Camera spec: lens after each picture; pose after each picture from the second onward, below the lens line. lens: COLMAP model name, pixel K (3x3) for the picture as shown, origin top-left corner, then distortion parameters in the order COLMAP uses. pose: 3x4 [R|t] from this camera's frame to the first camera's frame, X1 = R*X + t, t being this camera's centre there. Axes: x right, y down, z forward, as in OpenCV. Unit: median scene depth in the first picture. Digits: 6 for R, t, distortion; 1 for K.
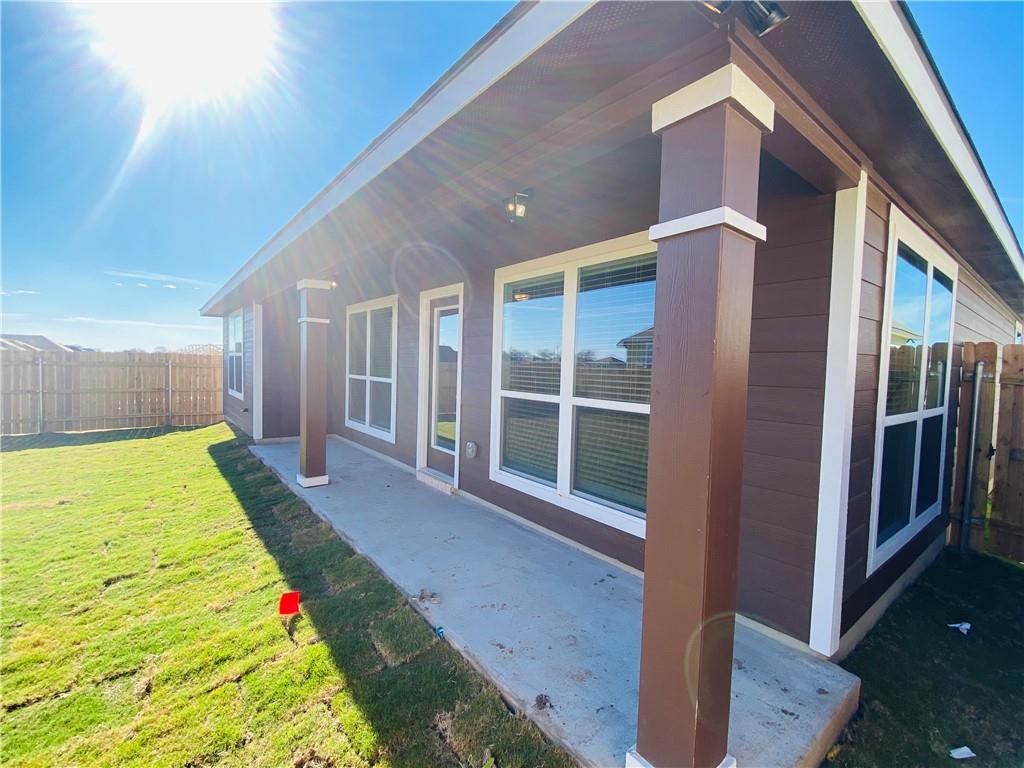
lens RADIAL K [[461.0, 0, 513.0], [0, 461.0, 384.1], [0, 0, 1]] dist [-0.022507, -0.002067]
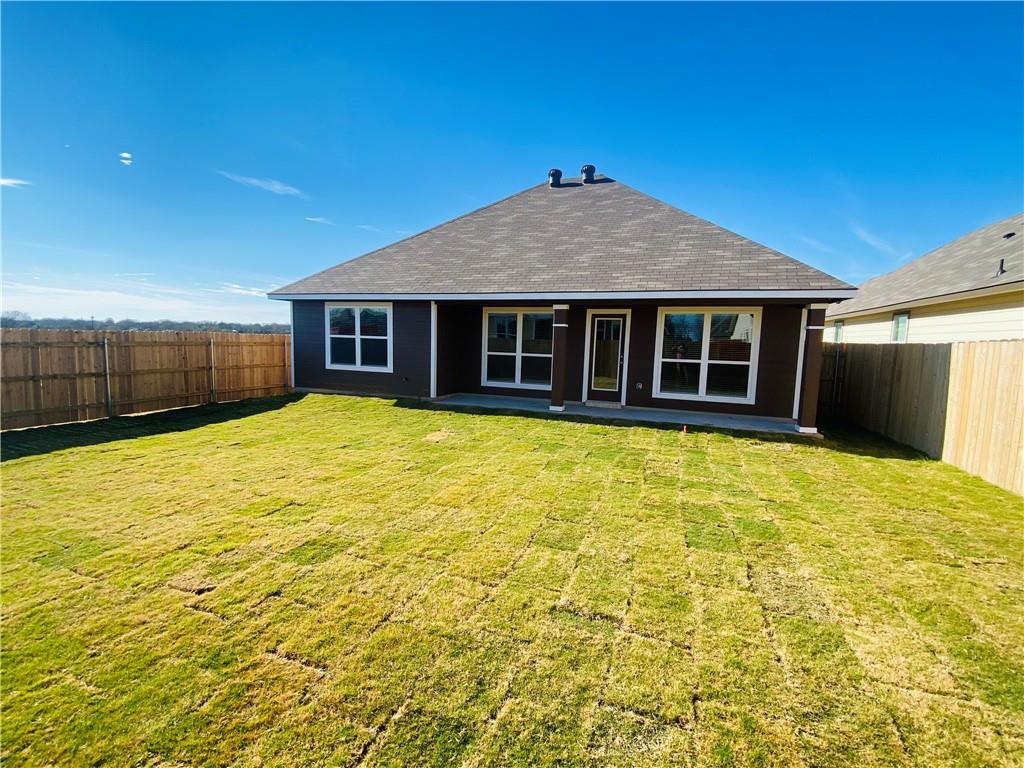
lens RADIAL K [[461.0, 0, 512.5], [0, 461.0, 386.6], [0, 0, 1]] dist [-0.022507, -0.002067]
pose [[0.844795, -0.055552, 0.532199, -2.587415], [0.015783, 0.996750, 0.078991, -0.057478], [-0.534858, -0.058332, 0.842926, -0.804746]]
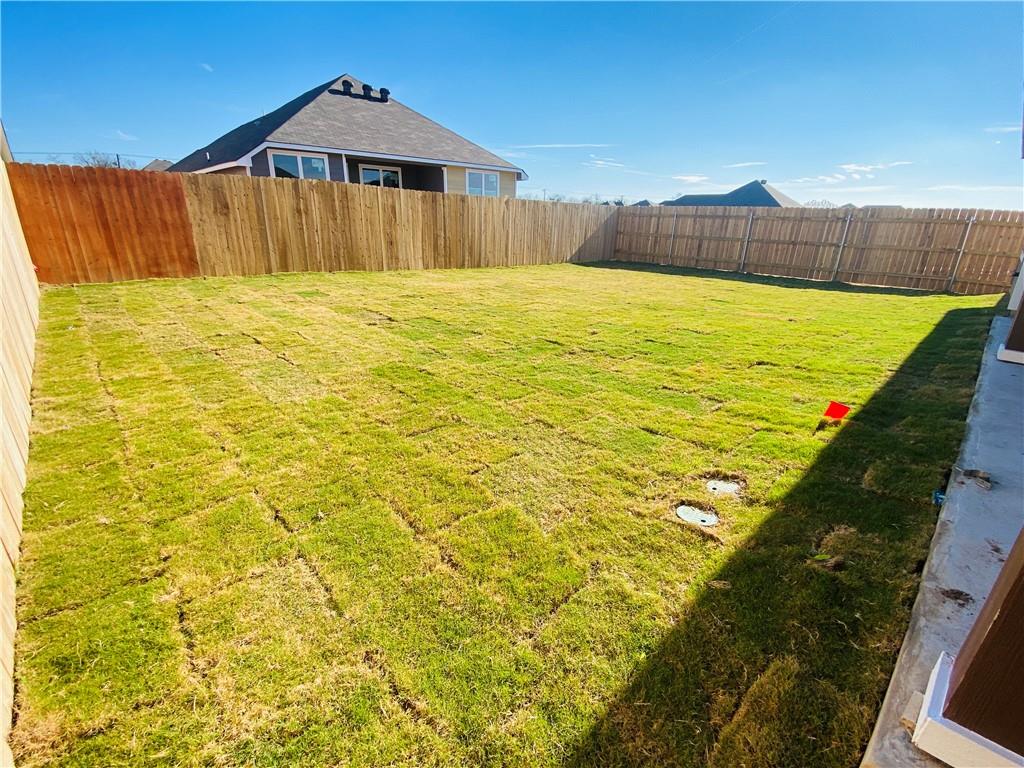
lens RADIAL K [[461.0, 0, 511.1], [0, 461.0, 389.1], [0, 0, 1]] dist [-0.022507, -0.002067]
pose [[0.089065, 0.328249, -0.940383, 0.332454], [-0.046711, 0.944473, 0.325252, 0.083233], [0.994930, 0.014958, 0.099452, 0.088339]]
